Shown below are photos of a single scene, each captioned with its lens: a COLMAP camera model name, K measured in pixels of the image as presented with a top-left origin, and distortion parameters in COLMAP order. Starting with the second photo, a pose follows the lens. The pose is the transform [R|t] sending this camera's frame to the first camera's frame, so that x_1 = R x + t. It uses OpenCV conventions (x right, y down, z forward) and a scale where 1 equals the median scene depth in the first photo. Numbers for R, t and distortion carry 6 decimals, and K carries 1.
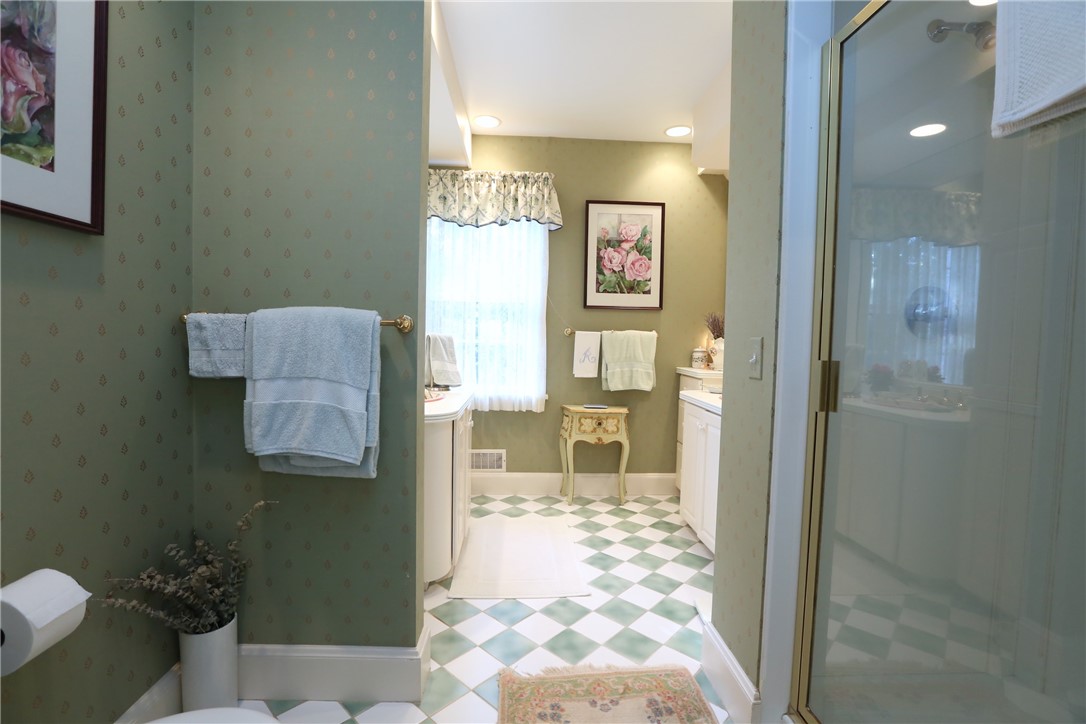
lens RADIAL K [[491.4, 0, 539.9], [0, 491.4, 358.3], [0, 0, 1]] dist [-0.052624, 0.019647]
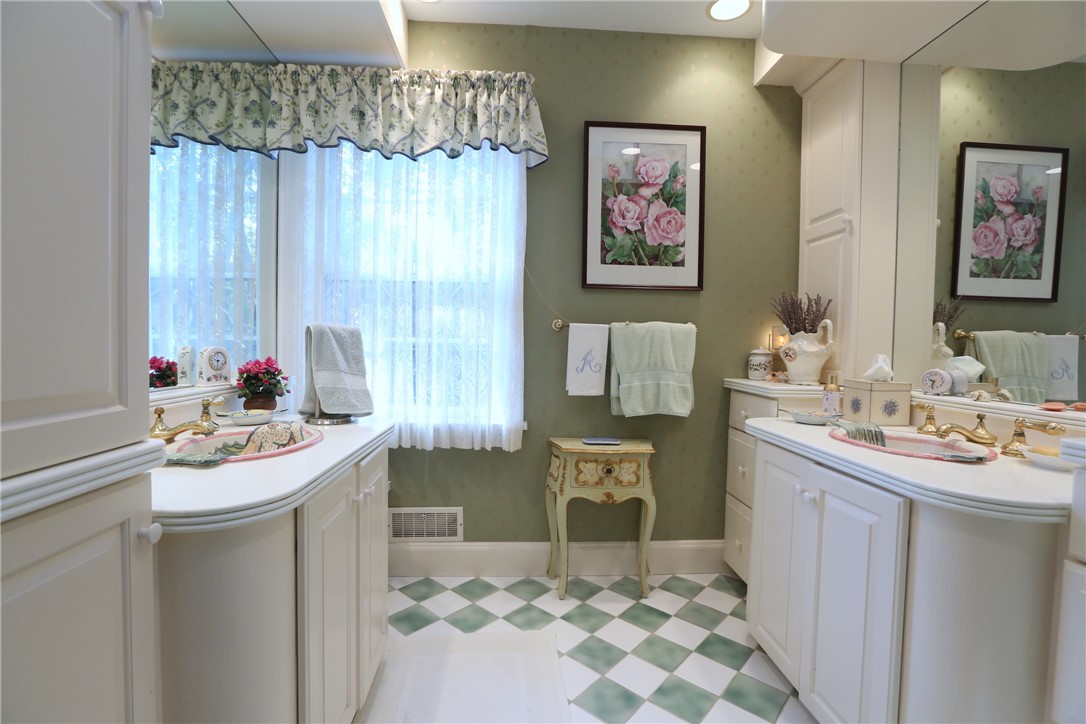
lens RADIAL K [[491.4, 0, 539.9], [0, 491.4, 358.3], [0, 0, 1]] dist [-0.052624, 0.019647]
pose [[0.999924, -0.004299, 0.011532, 0.026810], [0.004449, 0.999906, -0.013002, -0.001524], [-0.011475, 0.013052, 0.999849, 0.366712]]
